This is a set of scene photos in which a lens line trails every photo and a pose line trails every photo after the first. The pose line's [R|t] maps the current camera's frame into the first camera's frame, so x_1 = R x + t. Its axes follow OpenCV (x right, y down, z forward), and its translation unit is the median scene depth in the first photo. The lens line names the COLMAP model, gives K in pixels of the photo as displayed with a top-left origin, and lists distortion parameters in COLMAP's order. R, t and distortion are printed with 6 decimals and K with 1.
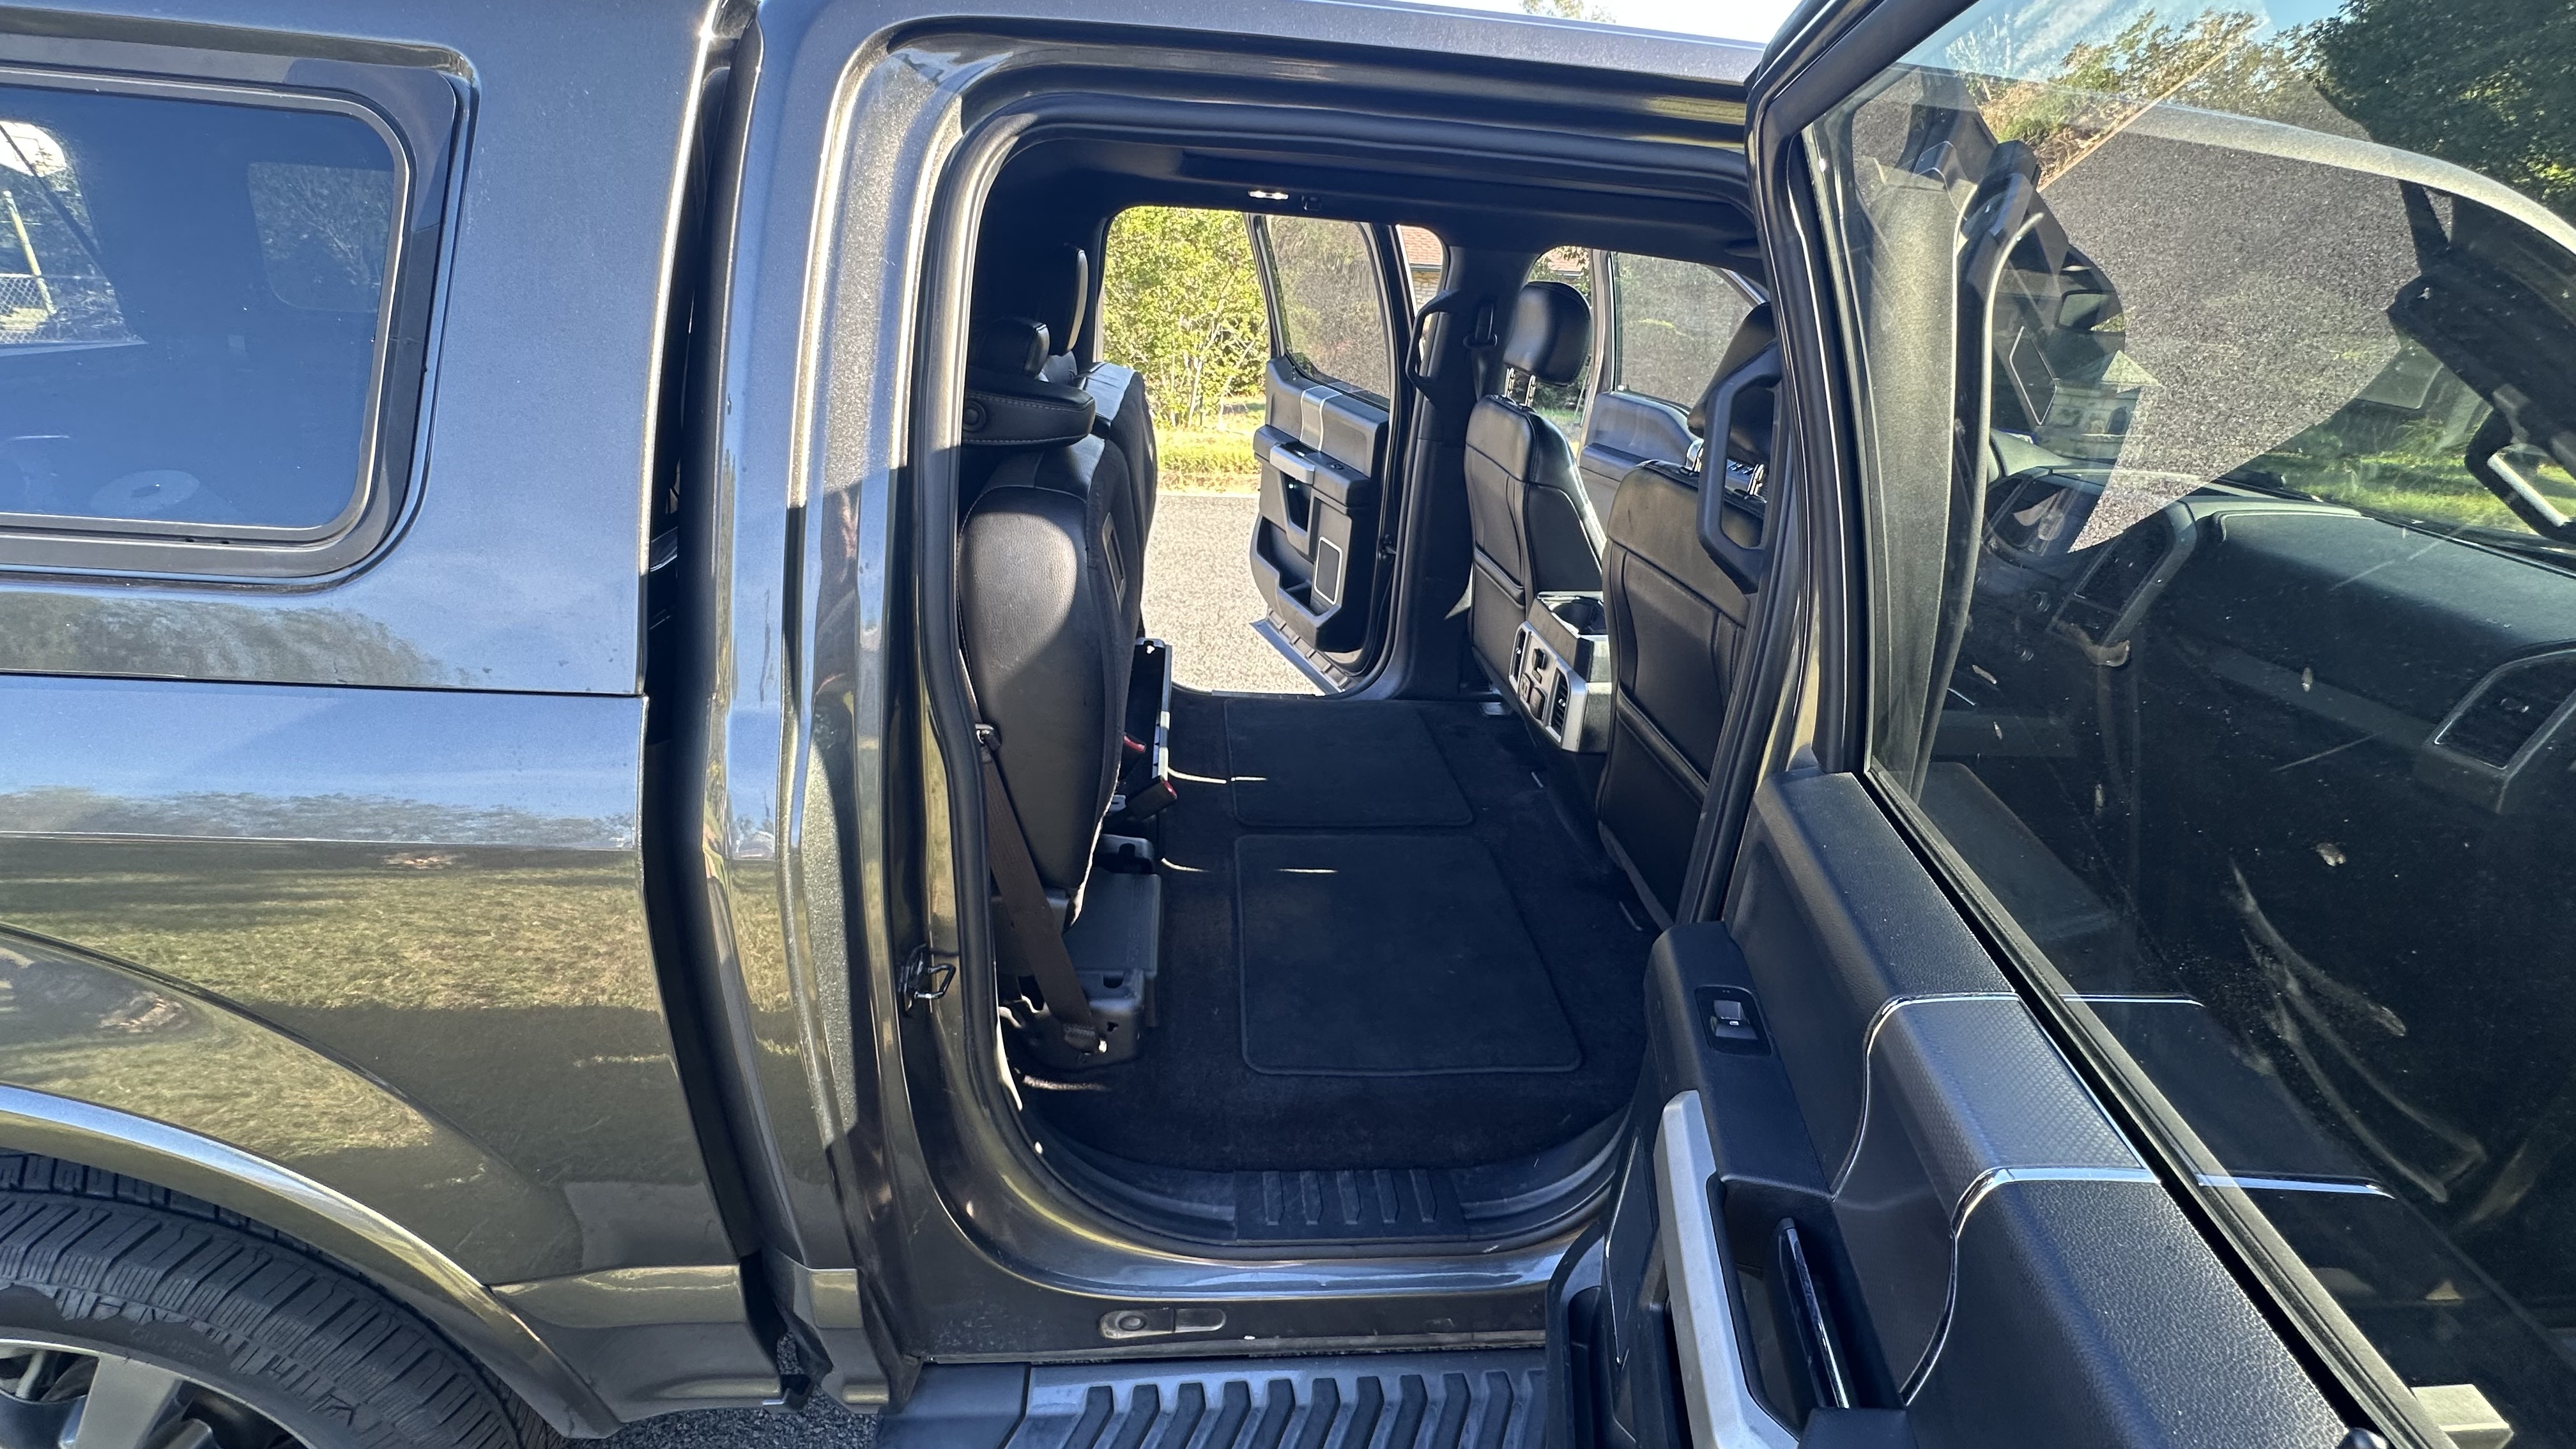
lens RADIAL K [[1031.6, 0, 1287.3], [0, 1031.6, 703.3], [0, 0, 1]] dist [-0.000385, 0.000224]
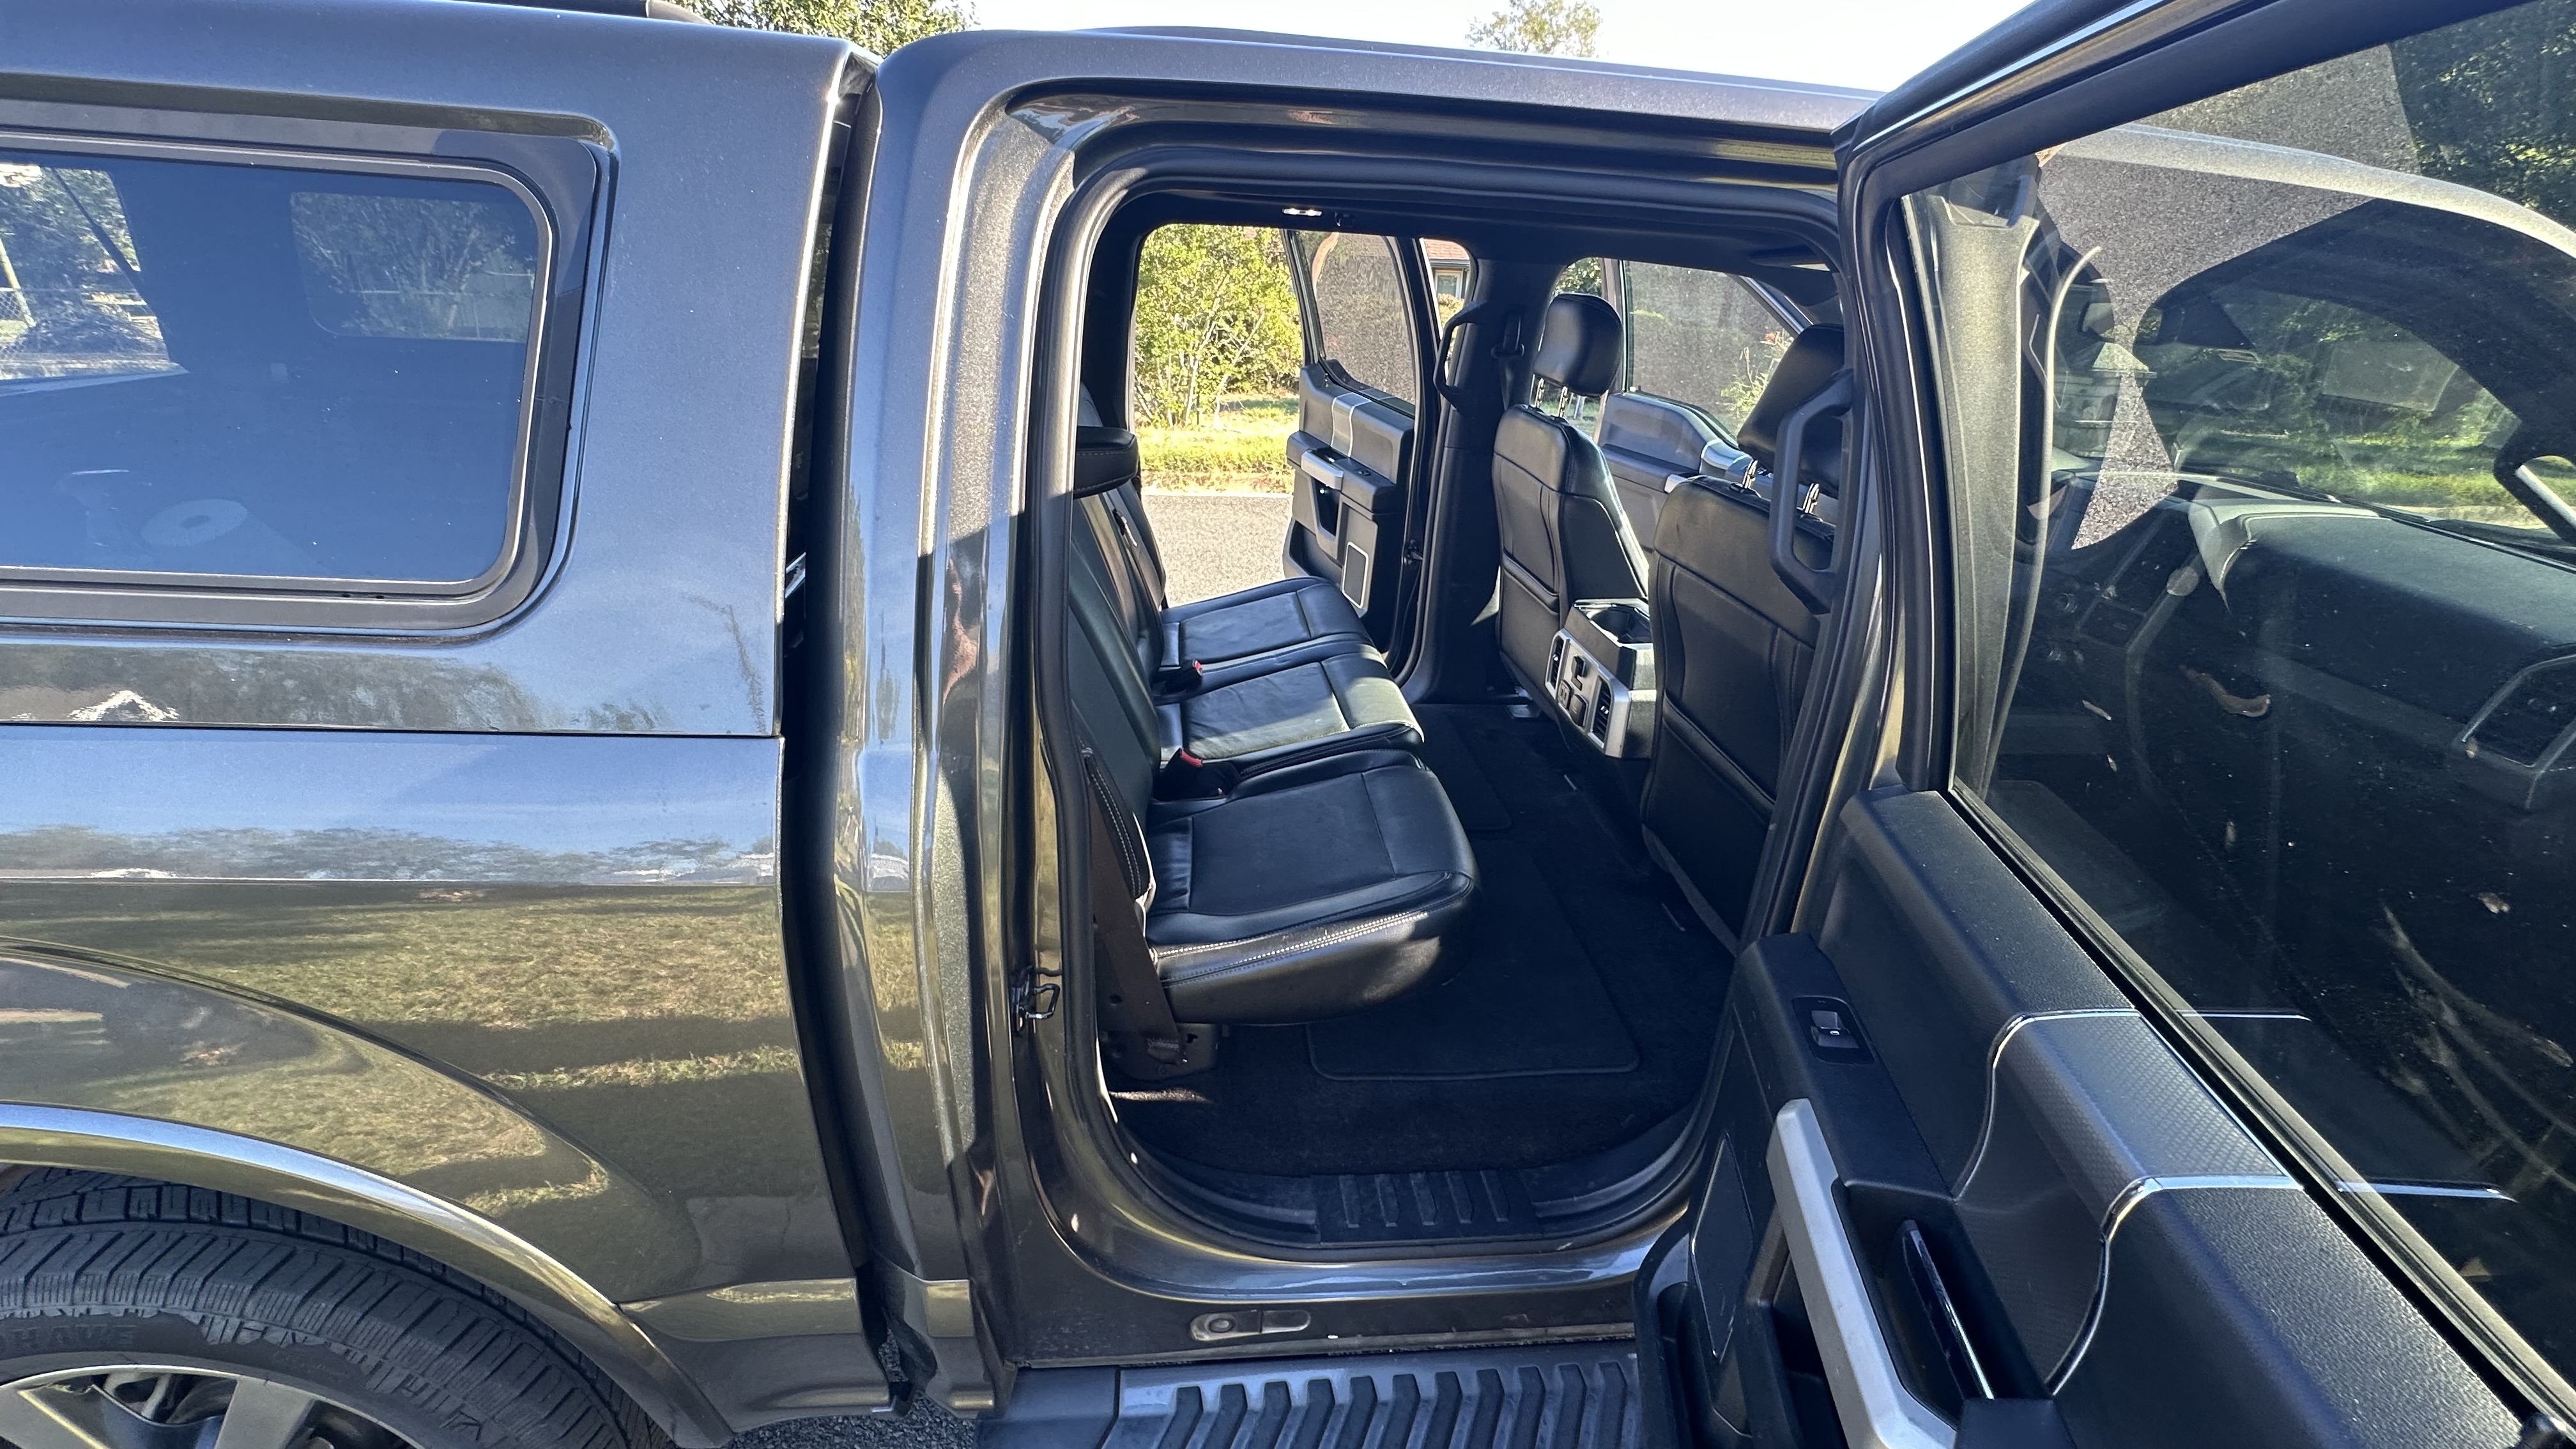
lens RADIAL K [[1031.6, 0, 1287.7], [0, 1031.6, 703.5], [0, 0, 1]] dist [-0.000385, 0.000224]
pose [[0.999846, -0.015965, 0.007350, -0.099740], [0.015923, 0.999857, 0.005725, -0.031989], [-0.007441, -0.005607, 0.999957, -0.035931]]
